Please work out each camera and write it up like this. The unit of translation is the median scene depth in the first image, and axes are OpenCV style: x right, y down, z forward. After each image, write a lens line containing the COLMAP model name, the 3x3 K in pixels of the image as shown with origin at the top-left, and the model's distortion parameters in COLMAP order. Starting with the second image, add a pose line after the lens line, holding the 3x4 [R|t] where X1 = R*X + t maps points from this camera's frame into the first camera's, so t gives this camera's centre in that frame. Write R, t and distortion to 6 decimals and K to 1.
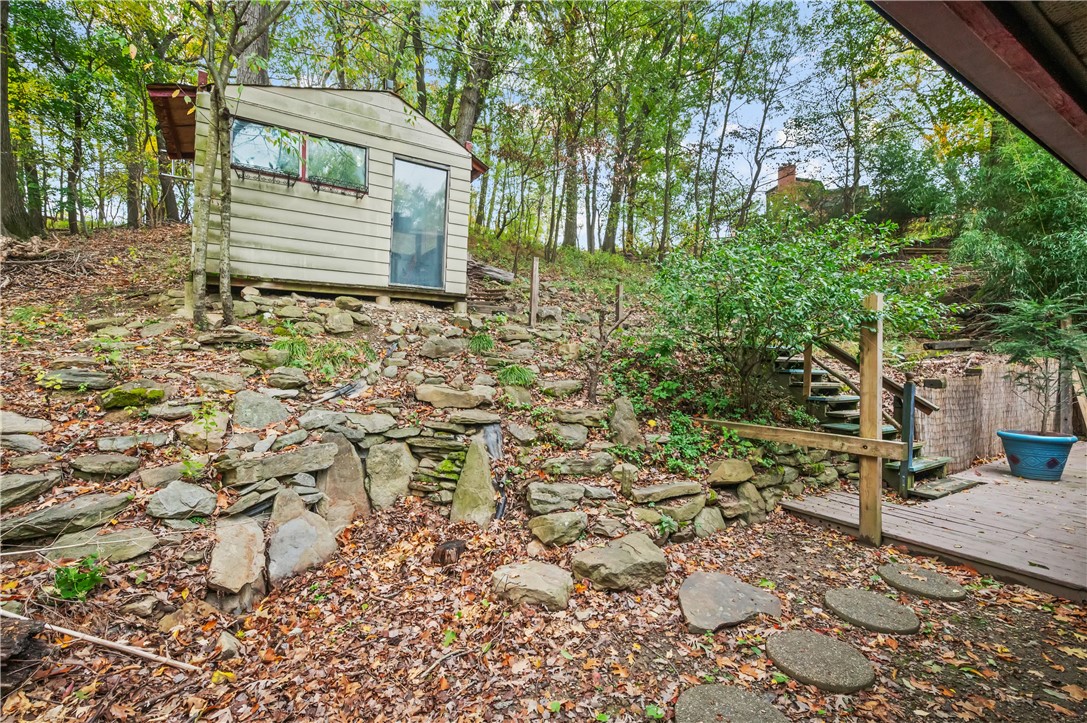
lens RADIAL K [[469.7, 0, 538.6], [0, 469.7, 357.3], [0, 0, 1]] dist [-0.003471, 0.000175]
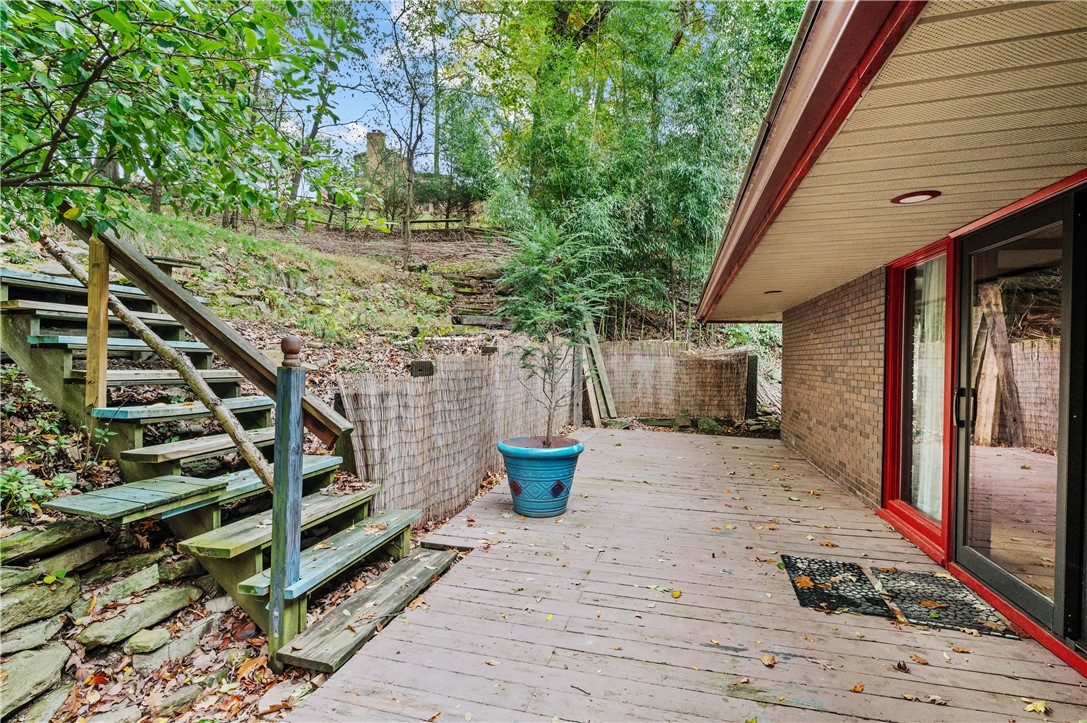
lens RADIAL K [[509.9, 0, 541.6], [0, 509.9, 360.8], [0, 0, 1]] dist [0.000383, -0.000006]
pose [[0.719323, -0.011087, 0.694587, 0.569091], [-0.007477, 0.999691, 0.023700, 0.034123], [-0.694635, -0.022241, 0.719018, 0.489963]]
